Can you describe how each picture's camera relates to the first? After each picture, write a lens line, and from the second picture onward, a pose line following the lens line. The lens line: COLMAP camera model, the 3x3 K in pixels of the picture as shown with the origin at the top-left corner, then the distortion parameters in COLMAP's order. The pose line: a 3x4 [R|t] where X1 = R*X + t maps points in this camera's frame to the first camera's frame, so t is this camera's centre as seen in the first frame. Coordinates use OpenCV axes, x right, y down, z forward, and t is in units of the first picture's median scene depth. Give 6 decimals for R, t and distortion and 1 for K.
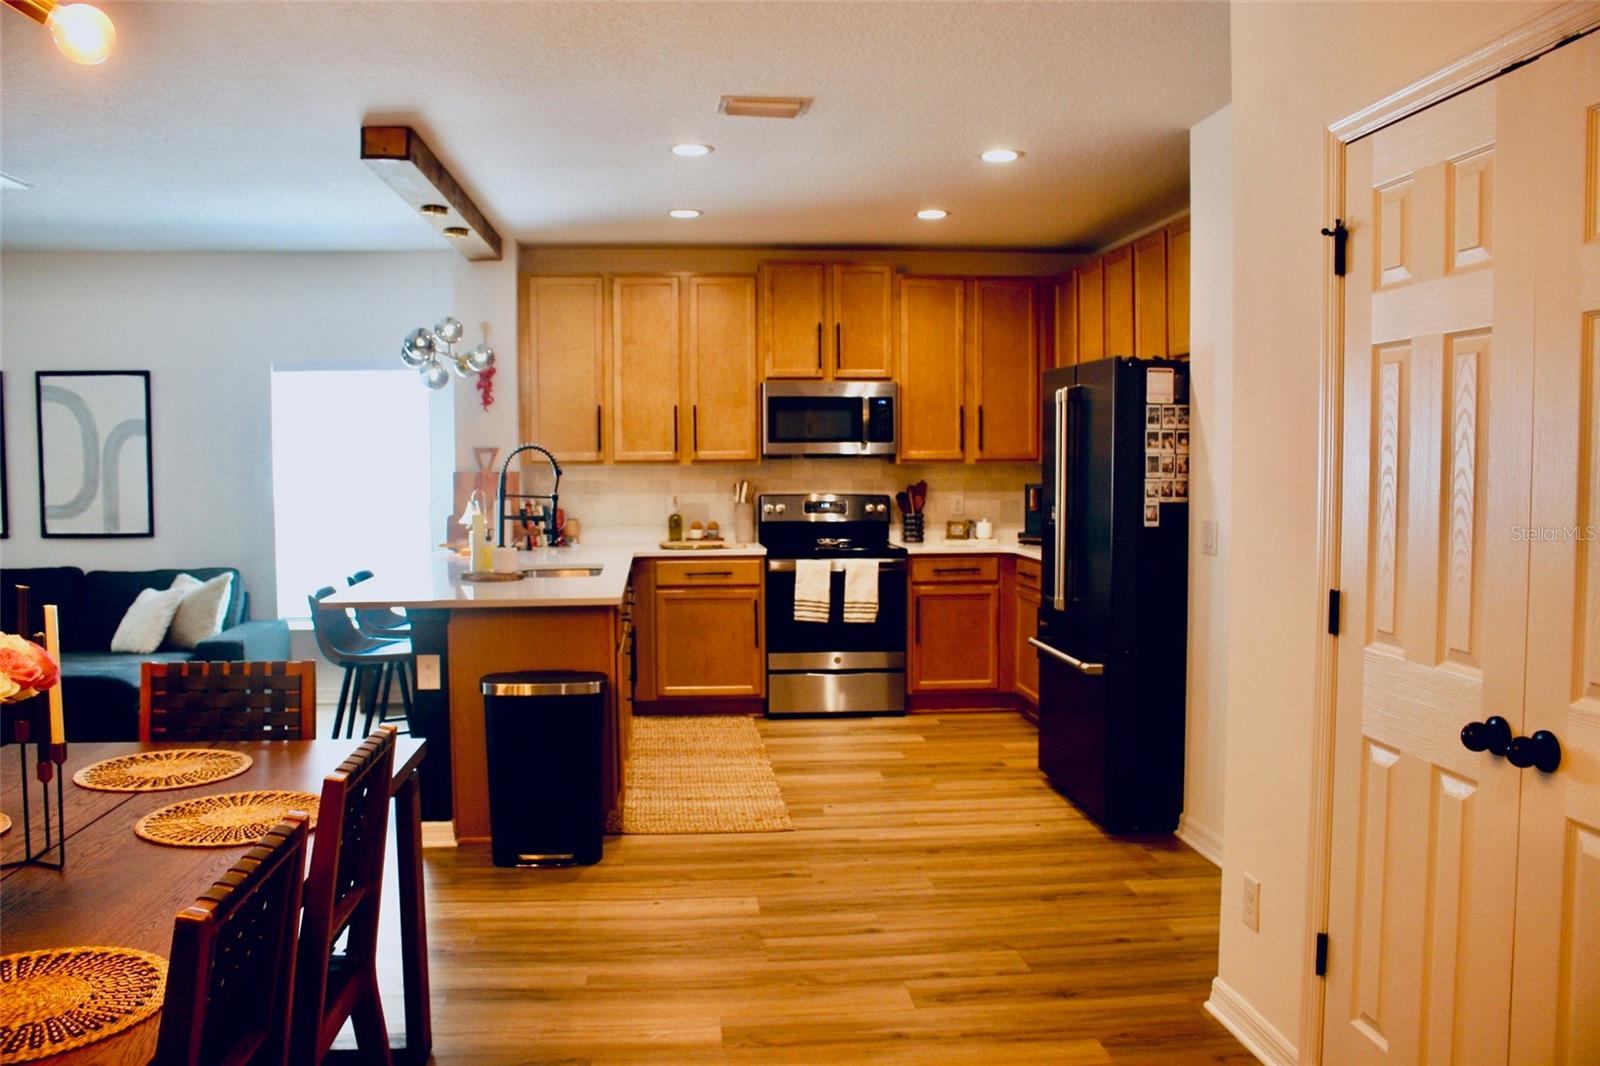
lens RADIAL K [[1322.7, 0, 794.3], [0, 1322.7, 530.7], [0, 0, 1]] dist [-0.150889, 0.124306]
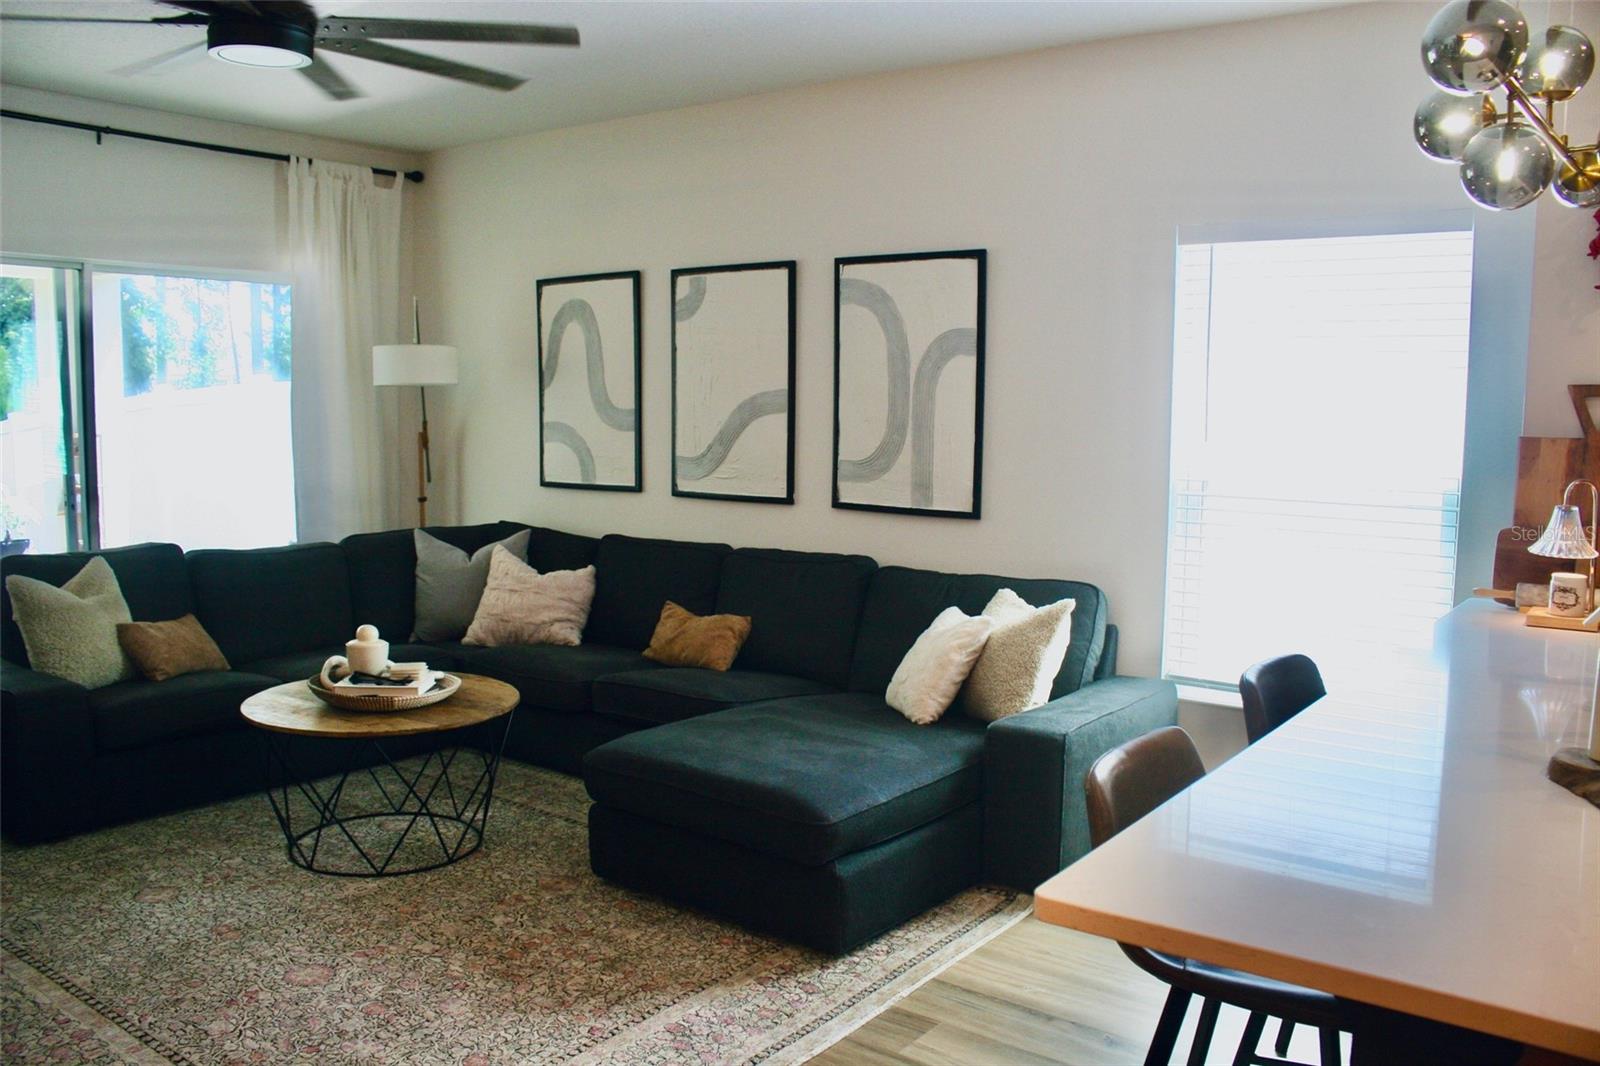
lens RADIAL K [[1322.7, 0, 794.3], [0, 1322.7, 530.7], [0, 0, 1]] dist [-0.150889, 0.124306]
pose [[0.736275, 0.082254, -0.671665, -0.138136], [-0.054652, 0.996570, 0.062135, -0.024684], [0.674472, -0.009040, 0.738245, 0.474872]]
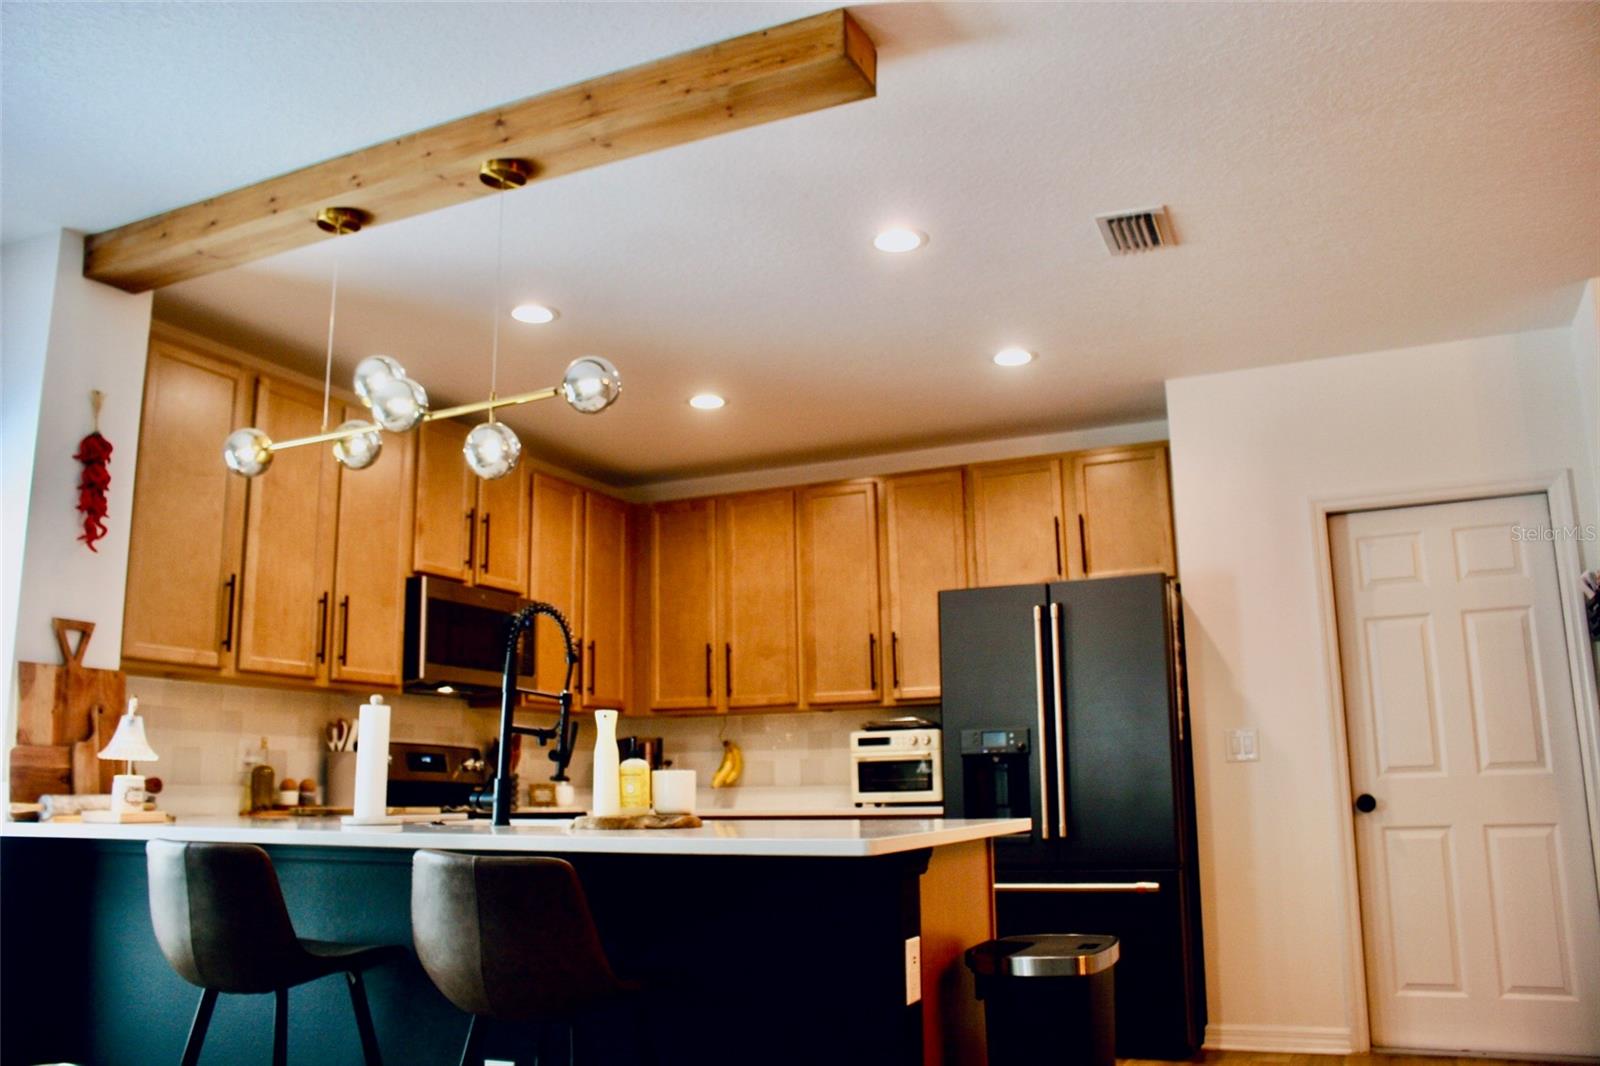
lens RADIAL K [[1322.7, 0, 794.3], [0, 1322.7, 530.7], [0, 0, 1]] dist [-0.150889, 0.124306]
pose [[0.514073, 0.166074, 0.841516, -0.511999], [0.058028, 0.972096, -0.227292, 0.033962], [-0.855782, 0.165676, 0.490091, 0.485548]]
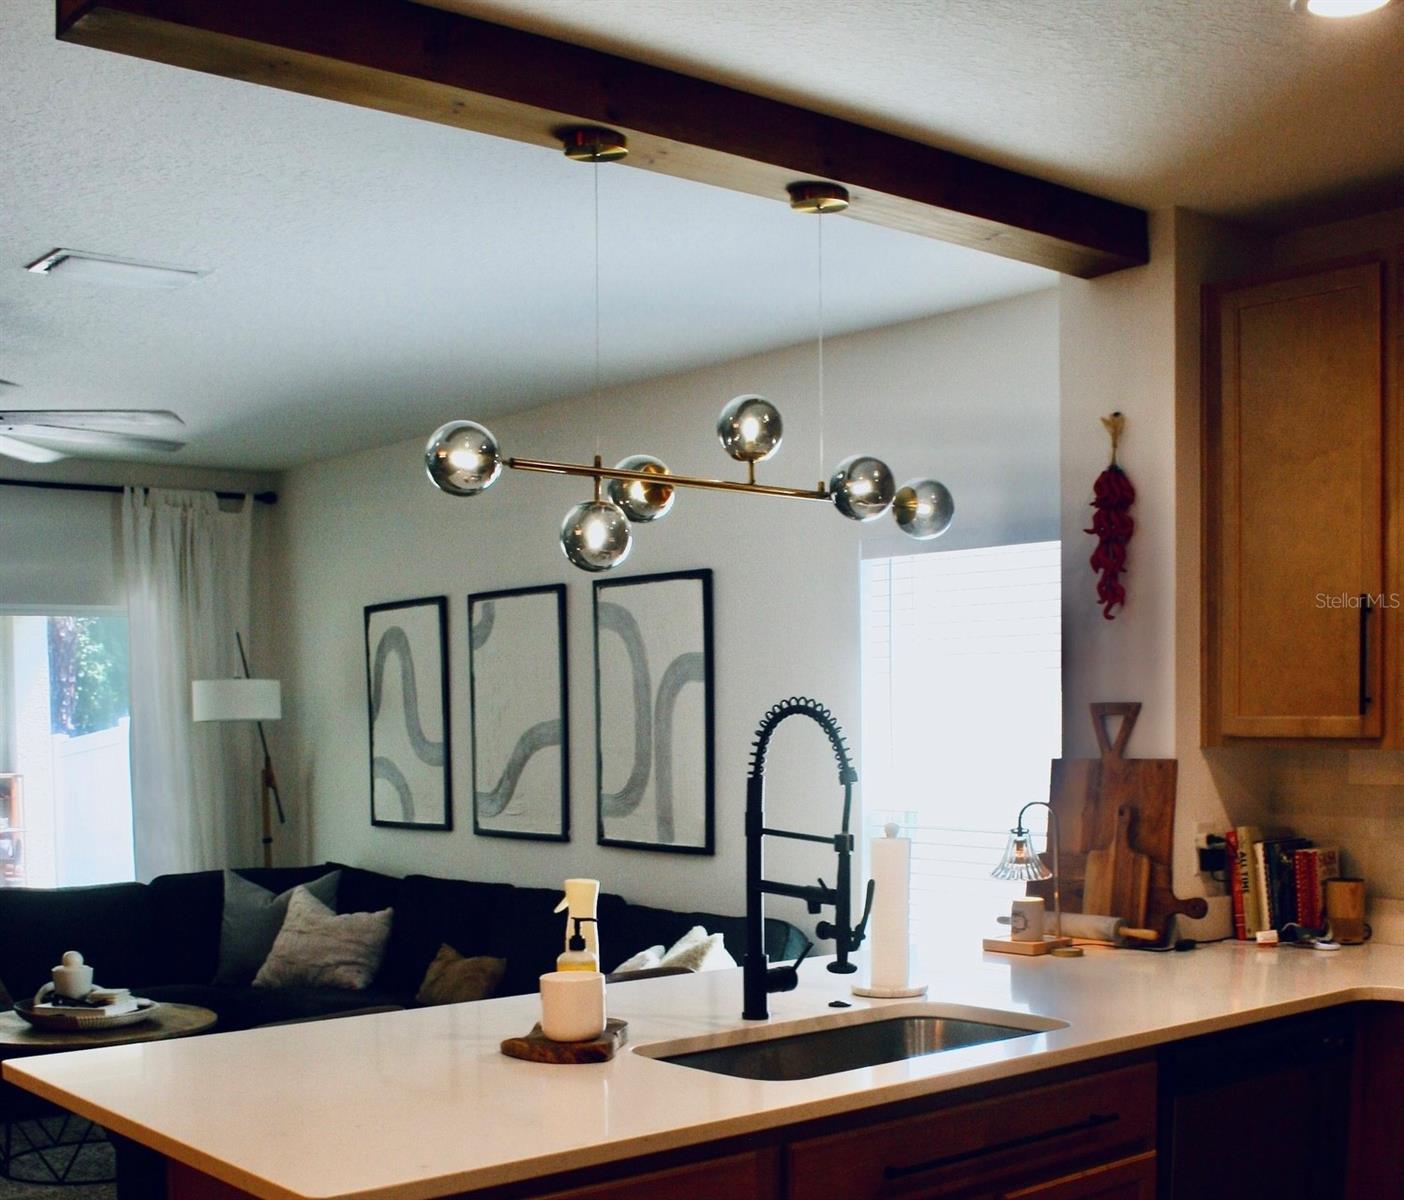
lens RADIAL K [[1806.6, 0, 701.4], [0, 1806.6, 838.0], [0, 0, 1]] dist [-0.131072, 0.087220]
pose [[0.562056, 0.057197, -0.825119, 0.175672], [-0.043327, 0.998272, 0.039687, -0.035692], [0.825964, 0.013444, 0.563563, 0.541149]]
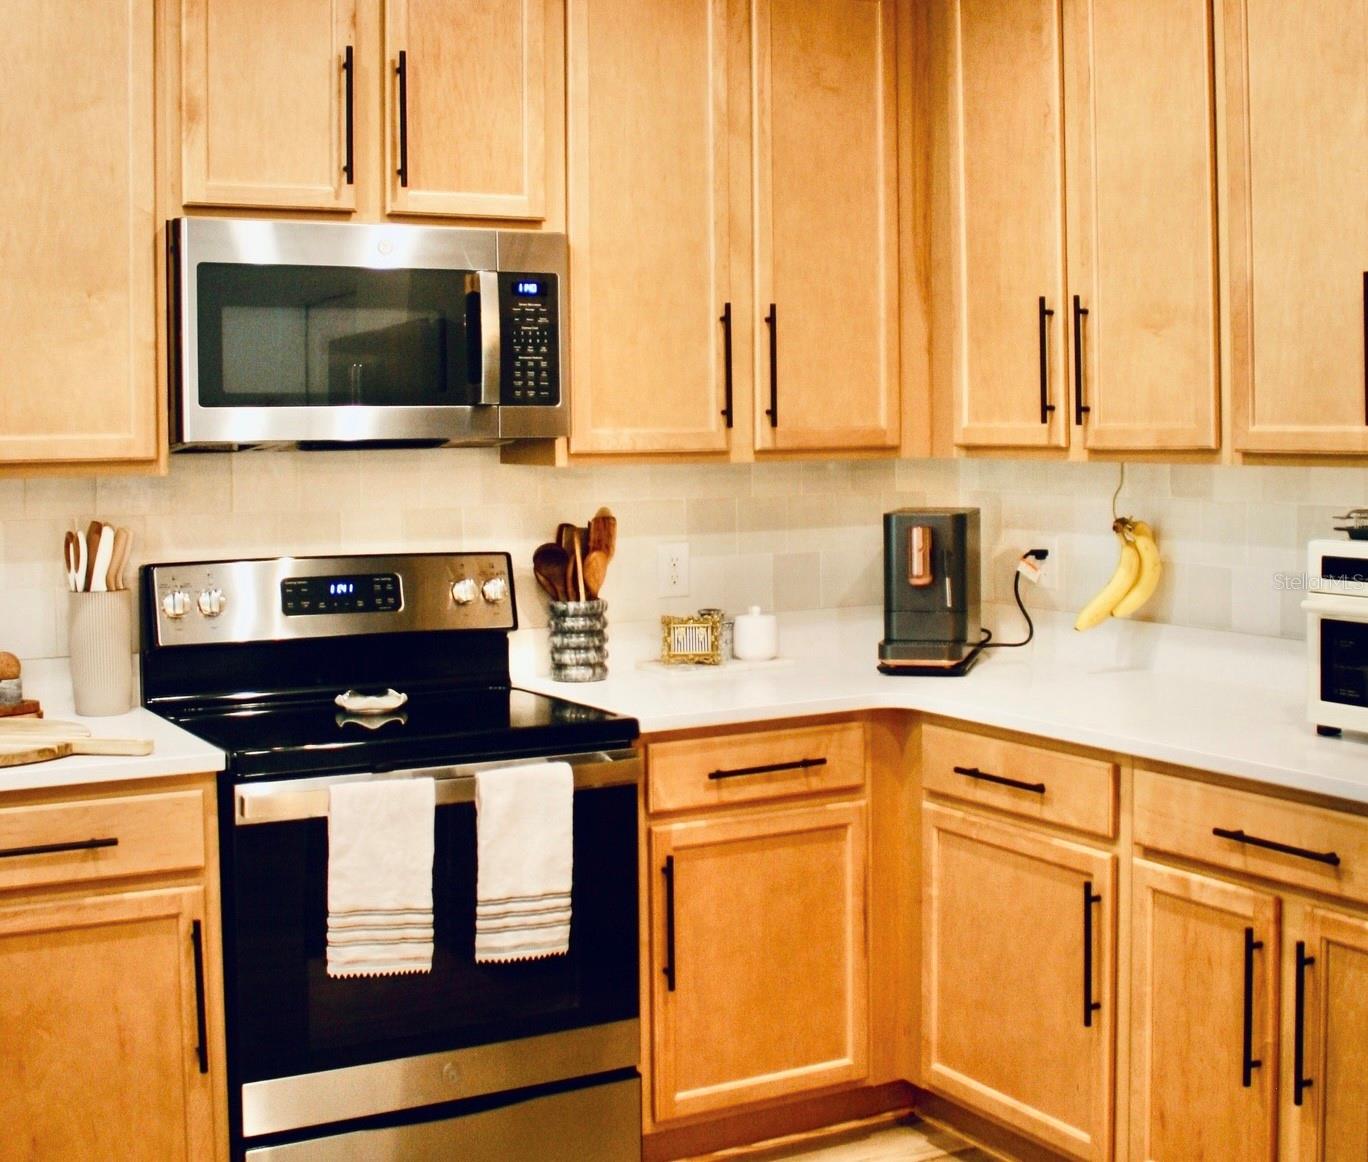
lens RADIAL K [[1916.9, 0, 760.6], [0, 1916.9, 454.9], [0, 0, 1]] dist [-0.146739, 0.107736]
pose [[0.904544, -0.011327, 0.426229, -0.092164], [0.027781, 0.999089, -0.032406, -0.036311], [-0.425474, 0.041154, 0.904035, 0.530945]]
